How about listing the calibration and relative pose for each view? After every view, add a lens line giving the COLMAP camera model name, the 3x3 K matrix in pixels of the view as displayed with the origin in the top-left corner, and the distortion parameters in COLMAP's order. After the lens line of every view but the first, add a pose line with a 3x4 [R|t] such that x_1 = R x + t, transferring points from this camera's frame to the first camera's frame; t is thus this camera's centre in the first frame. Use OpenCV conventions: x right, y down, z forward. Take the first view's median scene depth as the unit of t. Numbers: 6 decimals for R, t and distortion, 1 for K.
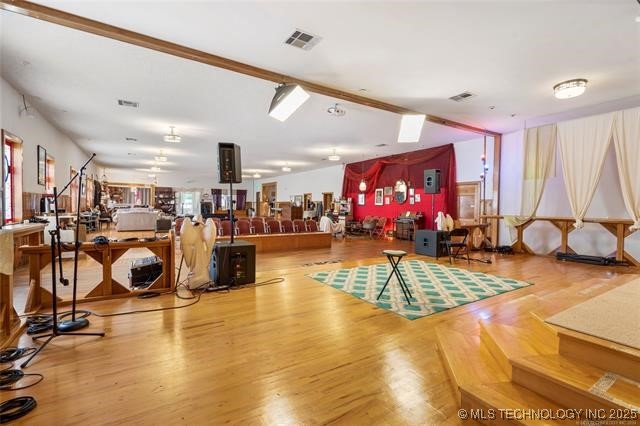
lens RADIAL K [[294.2, 0, 315.7], [0, 294.2, 215.1], [0, 0, 1]] dist [-0.002589, -0.000175]
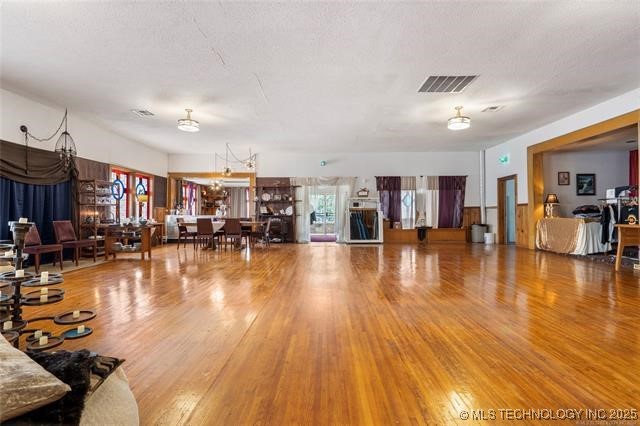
lens RADIAL K [[294.2, 0, 315.4], [0, 294.2, 212.2], [0, 0, 1]] dist [-0.002589, -0.000175]
pose [[0.825513, -0.020760, -0.564002, -0.197684], [-0.009302, 0.998687, -0.050374, -0.018639], [0.564307, 0.046831, 0.824236, 0.628607]]
